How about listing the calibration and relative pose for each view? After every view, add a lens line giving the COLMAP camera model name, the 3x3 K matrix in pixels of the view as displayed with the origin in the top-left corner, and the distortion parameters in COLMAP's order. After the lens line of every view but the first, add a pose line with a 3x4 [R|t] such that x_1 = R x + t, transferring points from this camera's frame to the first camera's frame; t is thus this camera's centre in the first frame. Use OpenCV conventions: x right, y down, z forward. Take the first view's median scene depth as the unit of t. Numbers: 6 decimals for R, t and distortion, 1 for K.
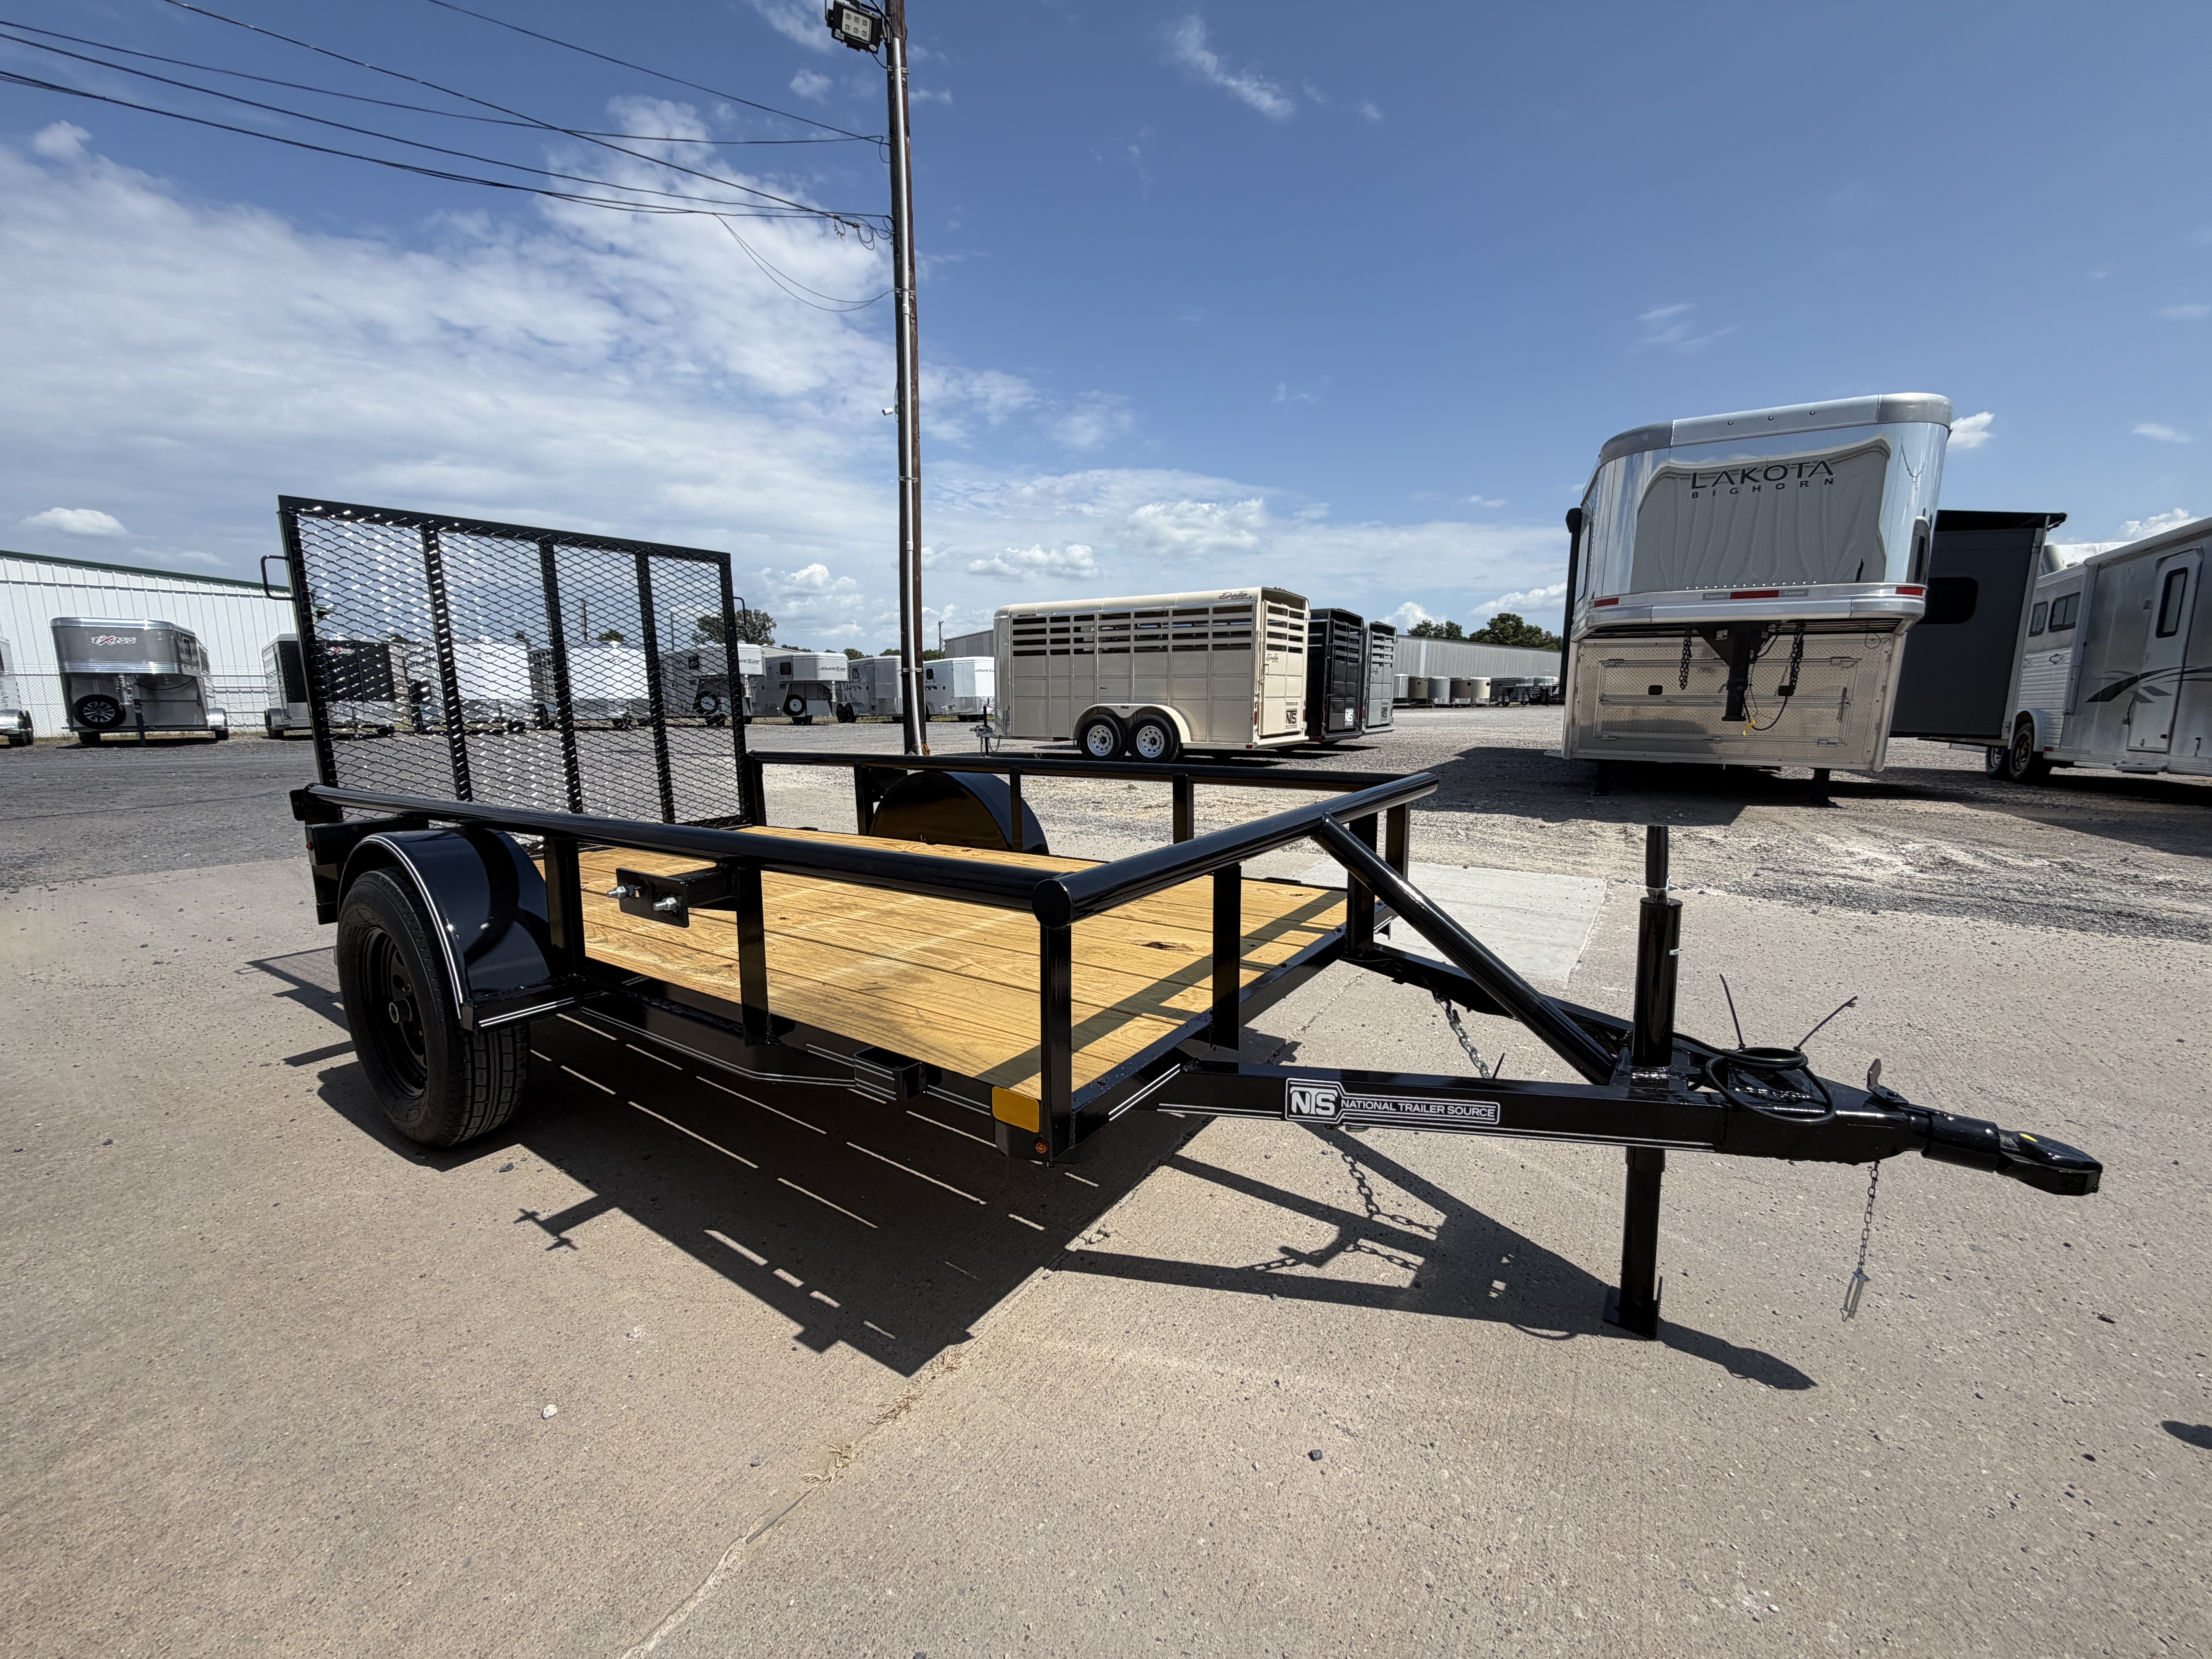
lens RADIAL K [[881.2, 0, 1103.2], [0, 881.2, 819.0], [0, 0, 1]] dist [0.001626, 0.000172]
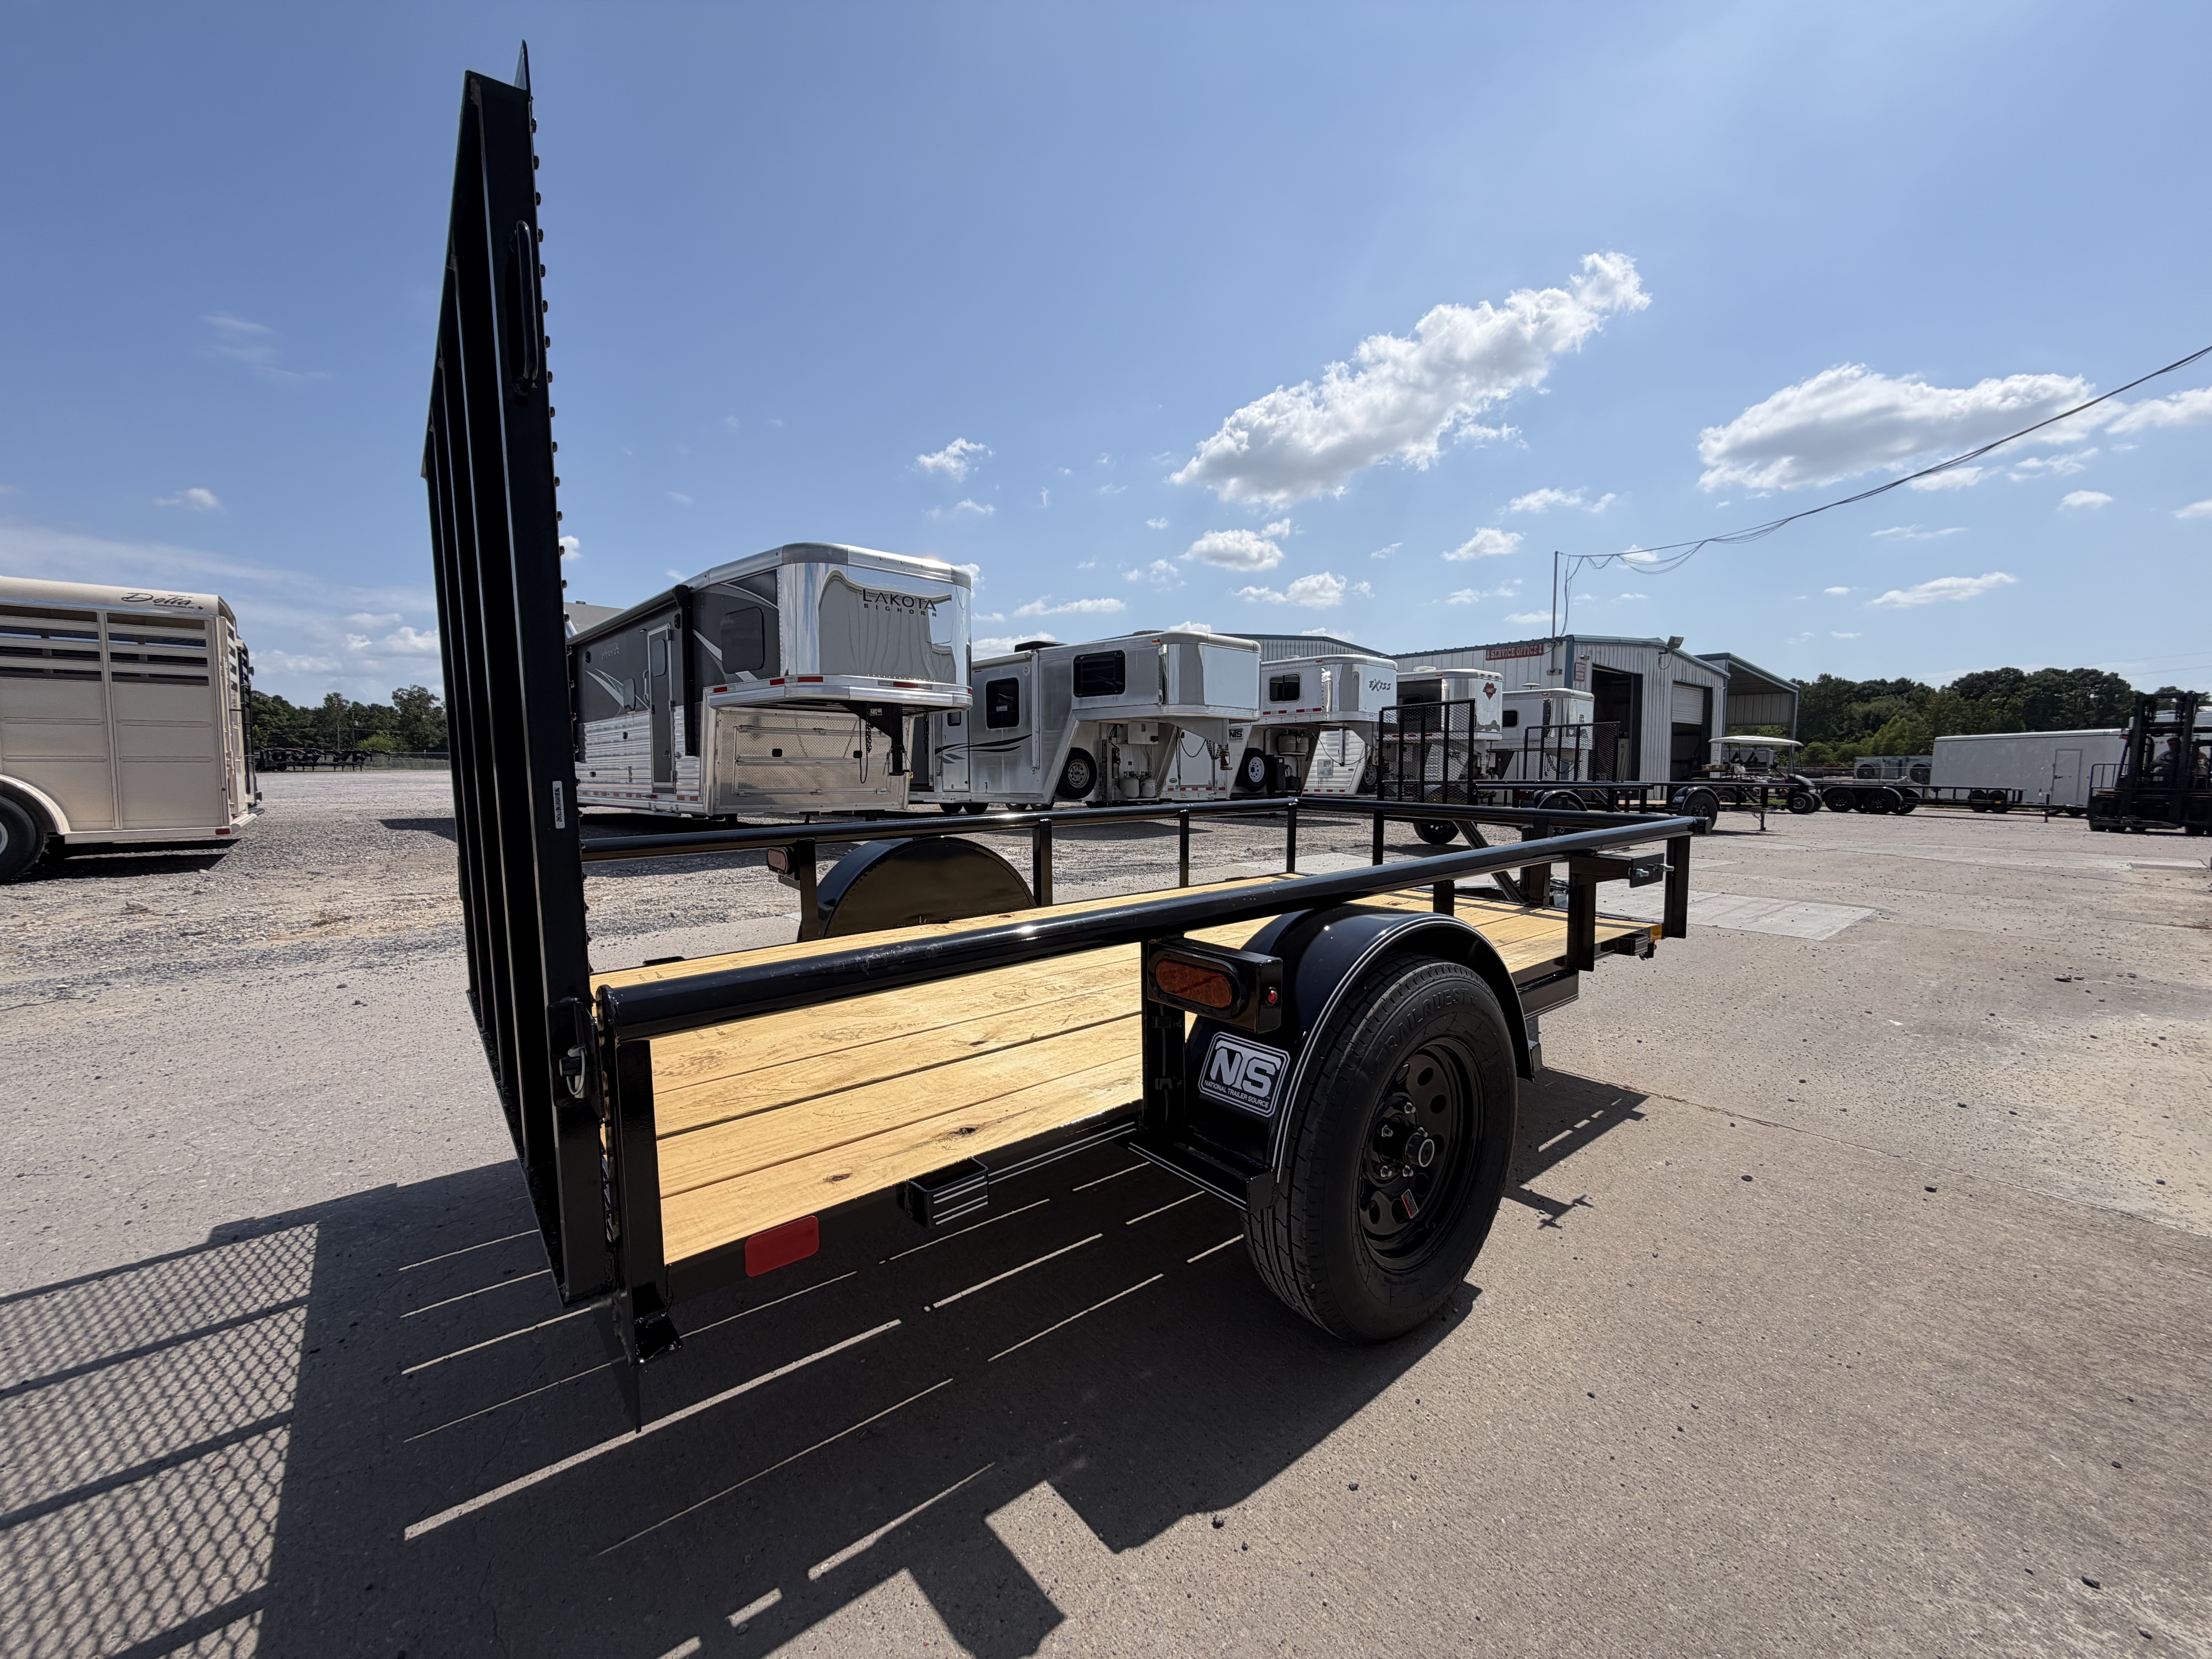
lens RADIAL K [[881.2, 0, 1099.1], [0, 881.2, 819.9], [0, 0, 1]] dist [0.001626, 0.000172]
pose [[0.281358, -0.062307, 0.957578, -0.280324], [0.132113, 0.990902, 0.025658, -0.020606], [-0.950465, 0.119290, 0.287030, 0.179881]]
